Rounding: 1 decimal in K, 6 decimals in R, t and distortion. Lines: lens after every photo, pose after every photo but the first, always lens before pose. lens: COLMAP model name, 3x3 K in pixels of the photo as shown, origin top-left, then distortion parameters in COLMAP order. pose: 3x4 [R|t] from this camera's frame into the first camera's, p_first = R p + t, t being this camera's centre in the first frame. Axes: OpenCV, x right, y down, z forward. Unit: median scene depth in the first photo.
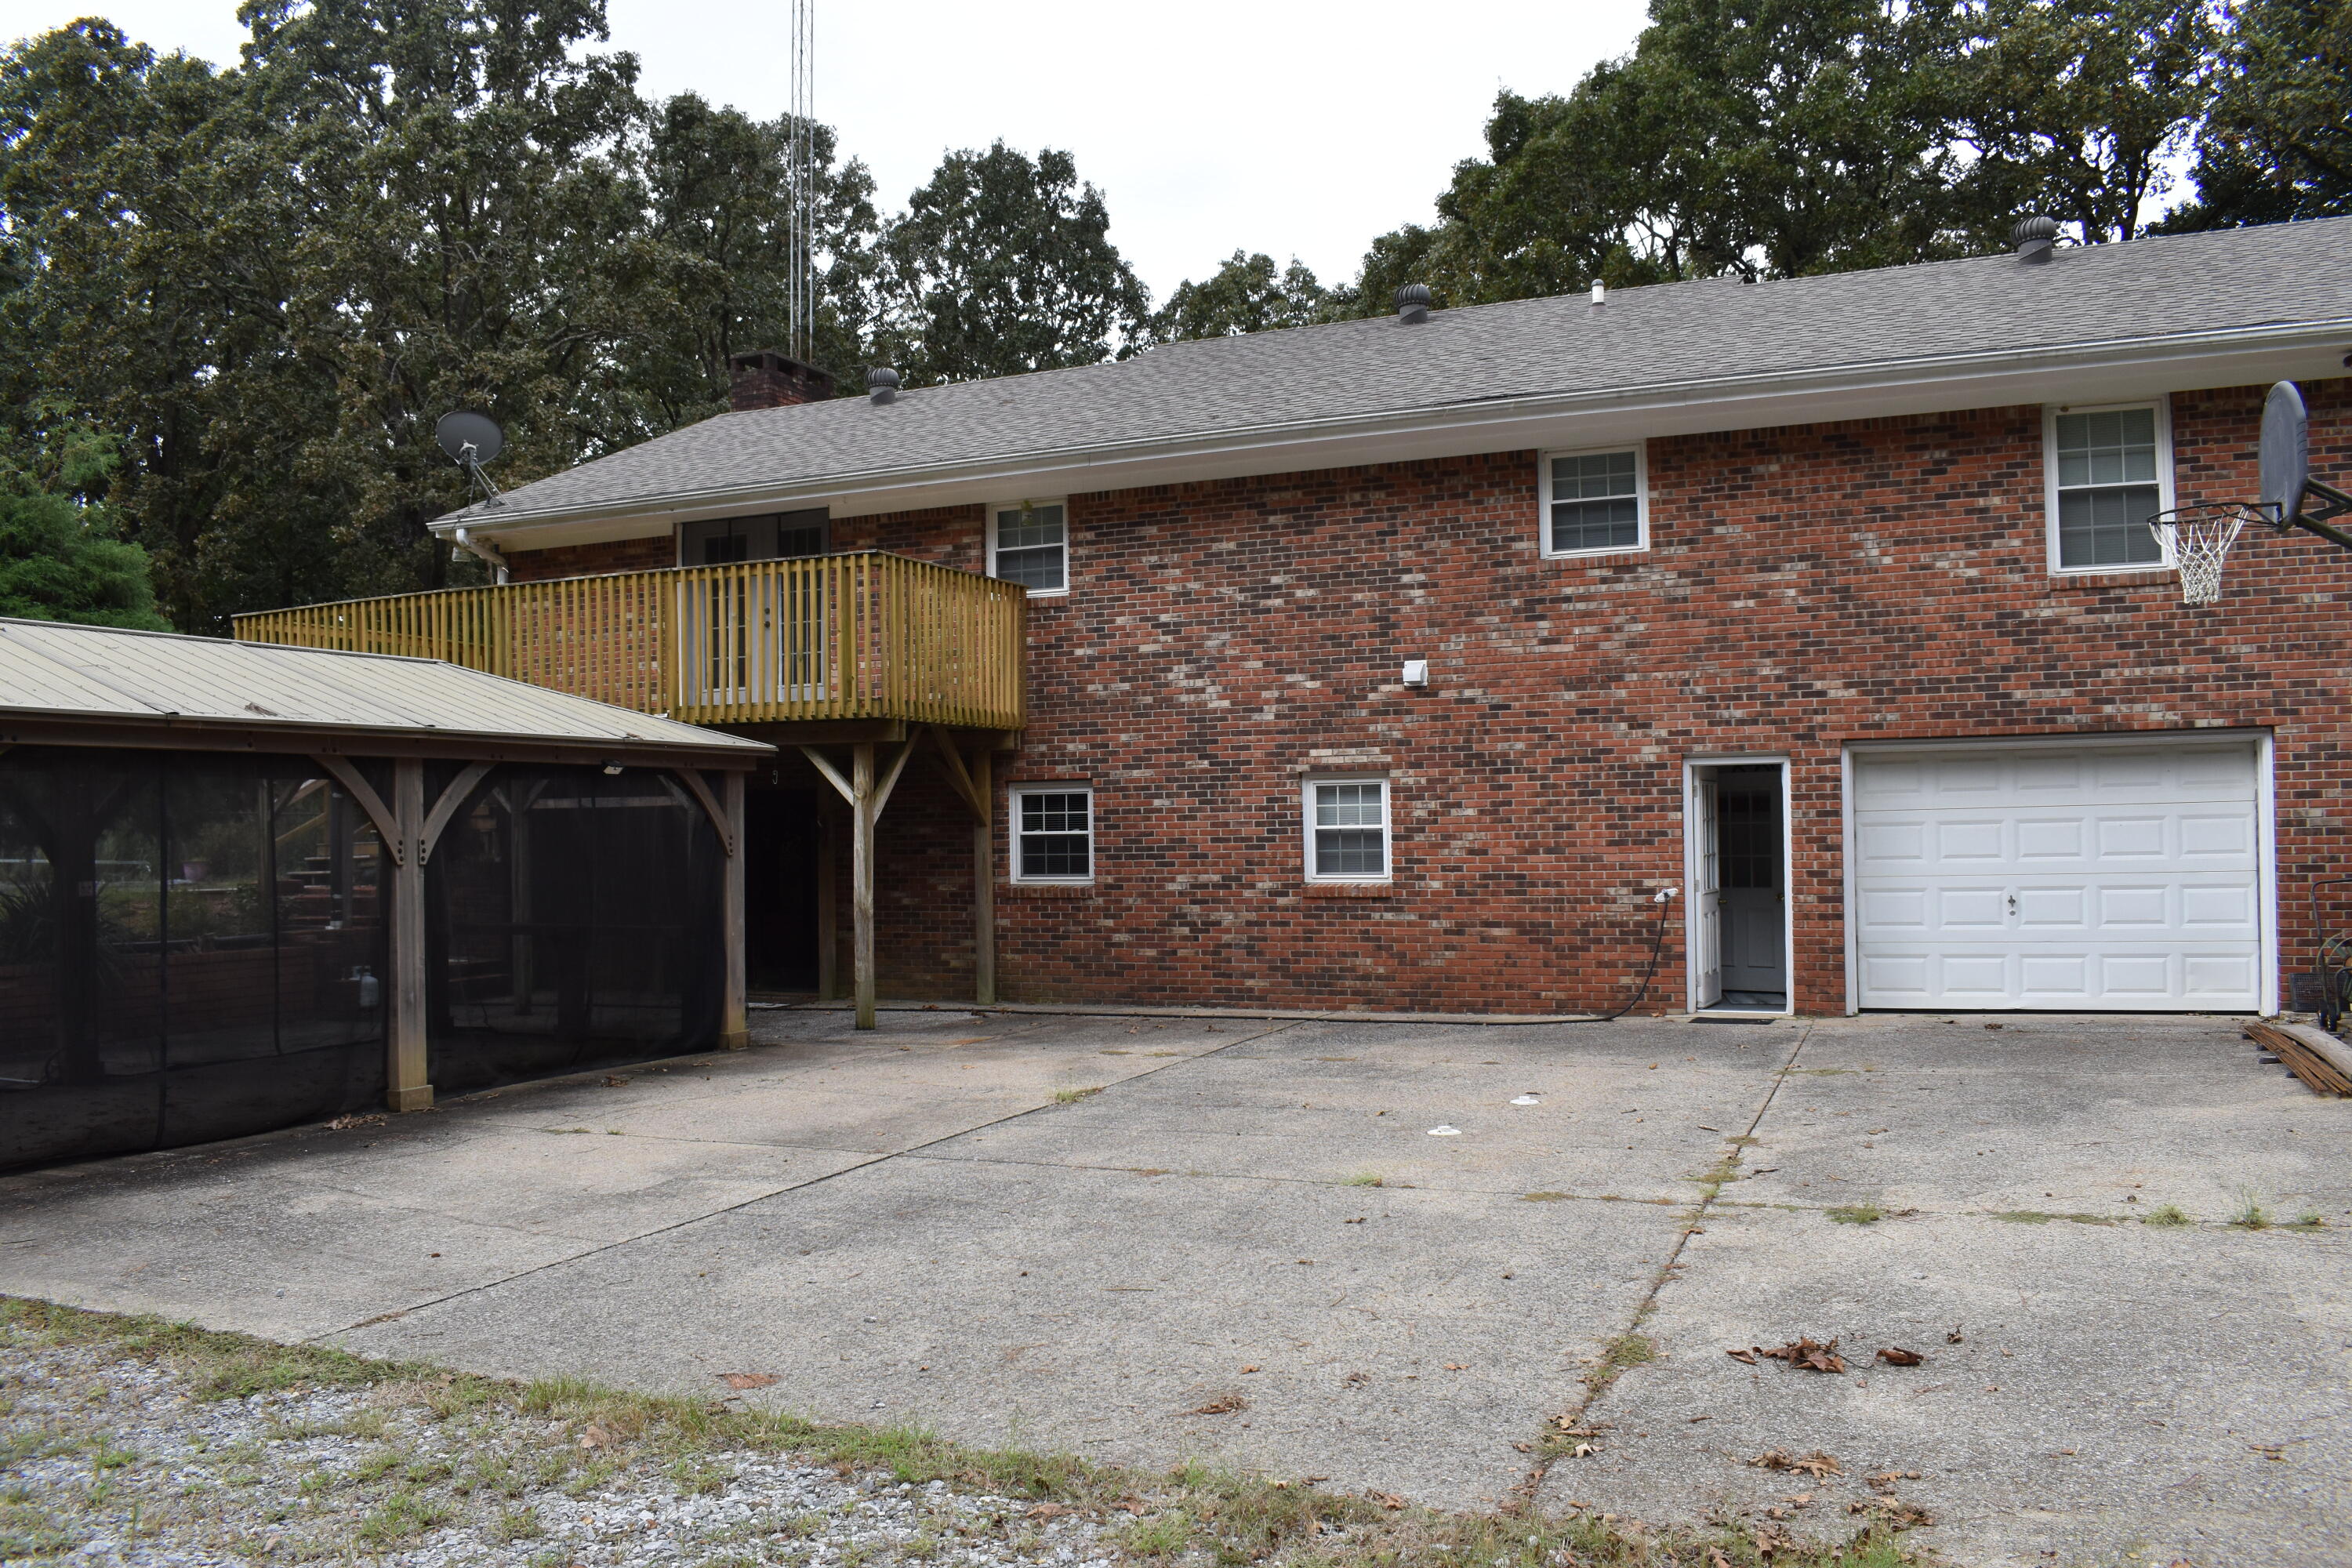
lens RADIAL K [[1835.5, 0, 1176.0], [0, 1835.5, 784.0], [0, 0, 1]] dist [-0.097570, 0.018113]
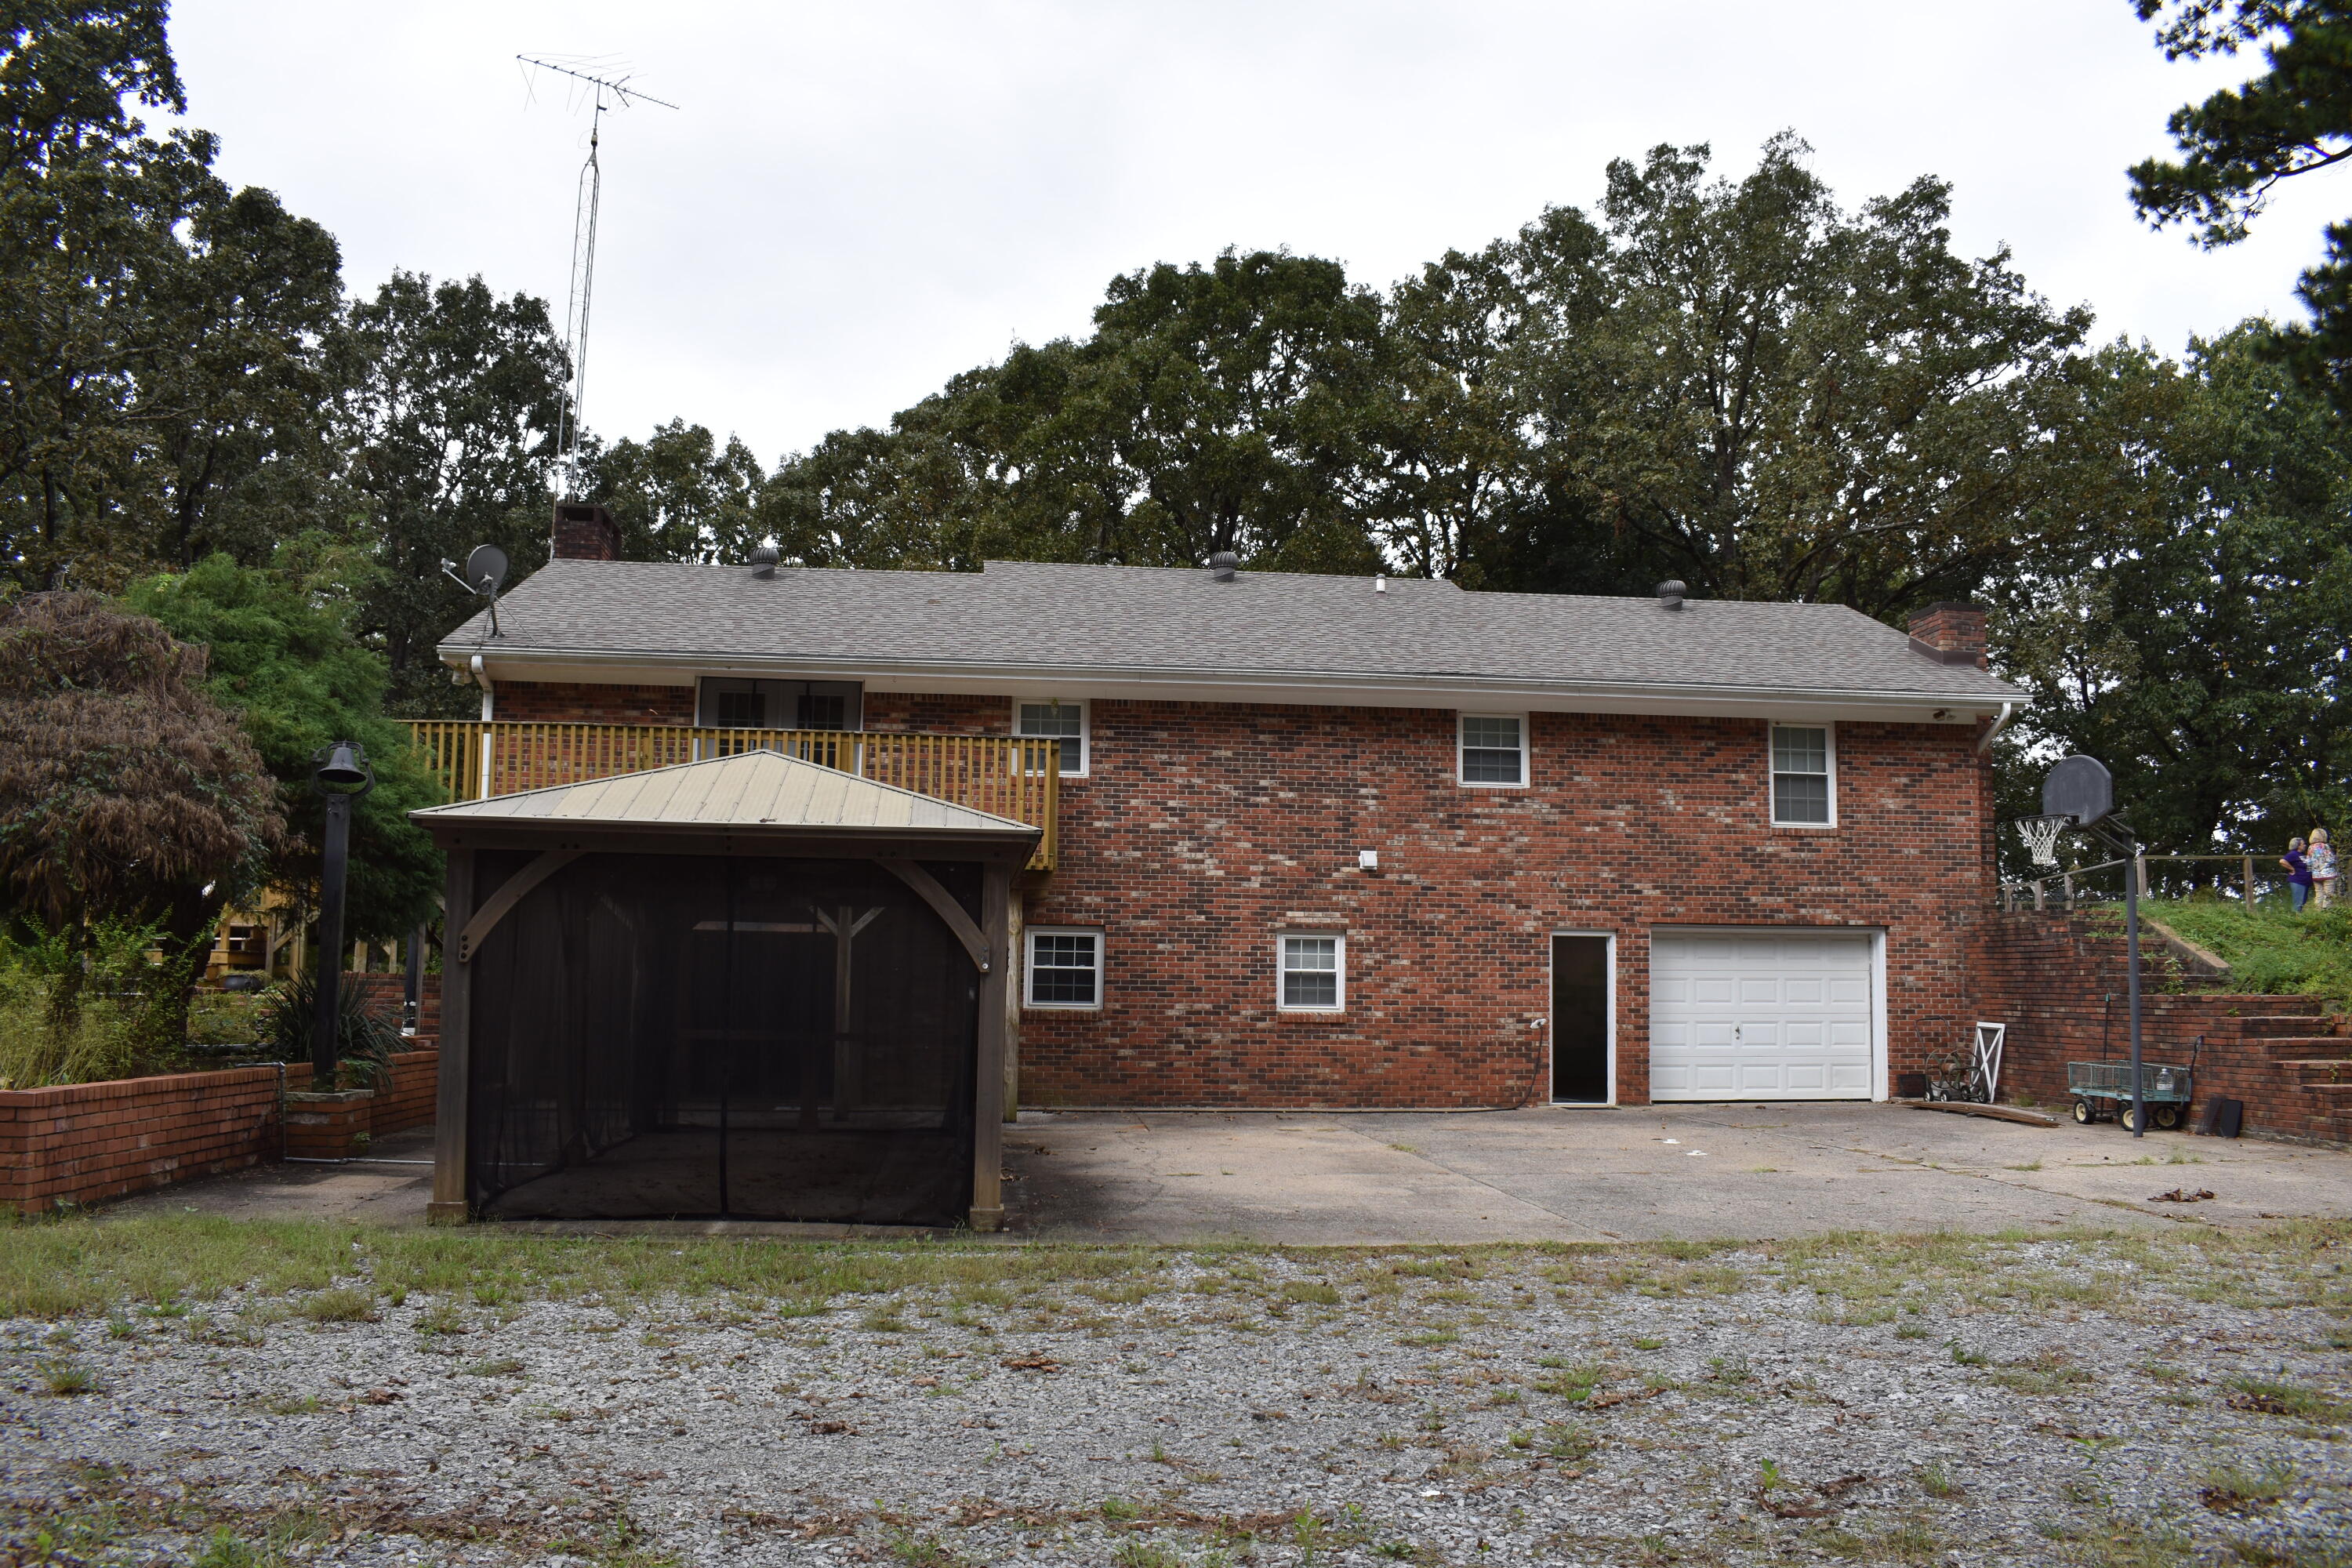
lens RADIAL K [[1835.5, 0, 1176.0], [0, 1835.5, 784.0], [0, 0, 1]] dist [-0.097570, 0.018113]
pose [[0.868488, 0.082785, 0.488748, -0.671054], [-0.040834, 0.994553, -0.095899, 0.020721], [-0.494025, 0.063329, 0.867138, -0.129924]]
